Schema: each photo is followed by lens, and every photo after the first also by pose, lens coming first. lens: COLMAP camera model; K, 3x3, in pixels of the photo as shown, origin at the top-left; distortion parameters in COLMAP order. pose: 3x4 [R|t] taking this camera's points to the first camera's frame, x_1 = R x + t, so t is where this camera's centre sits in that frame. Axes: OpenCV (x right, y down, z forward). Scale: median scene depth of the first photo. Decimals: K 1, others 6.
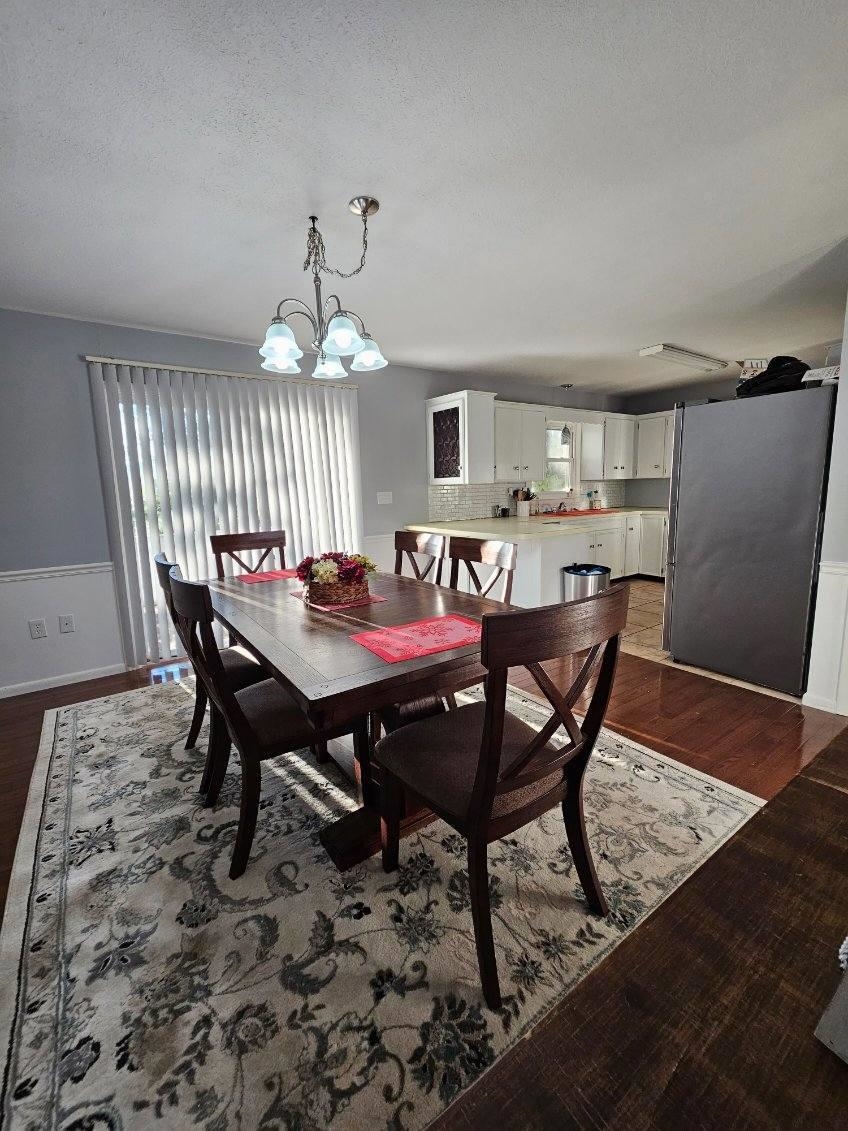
lens RADIAL K [[464.2, 0, 416.7], [0, 464.2, 560.5], [0, 0, 1]] dist [-0.002437, -0.000508]
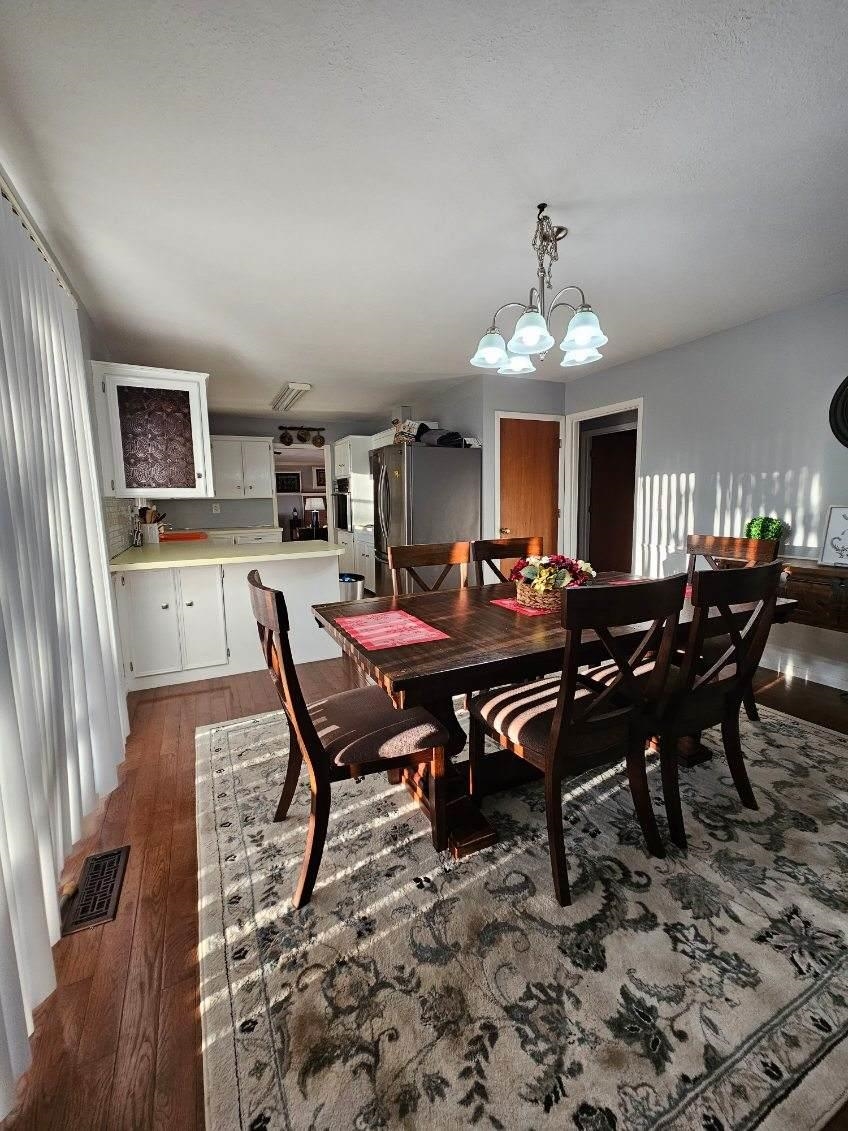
lens RADIAL K [[464.2, 0, 416.7], [0, 464.2, 560.5], [0, 0, 1]] dist [-0.002437, -0.000508]
pose [[0.162812, -0.107830, 0.980747, -1.292089], [0.164567, 0.983054, 0.080765, -0.153202], [-0.972836, 0.148249, 0.177798, 1.210817]]
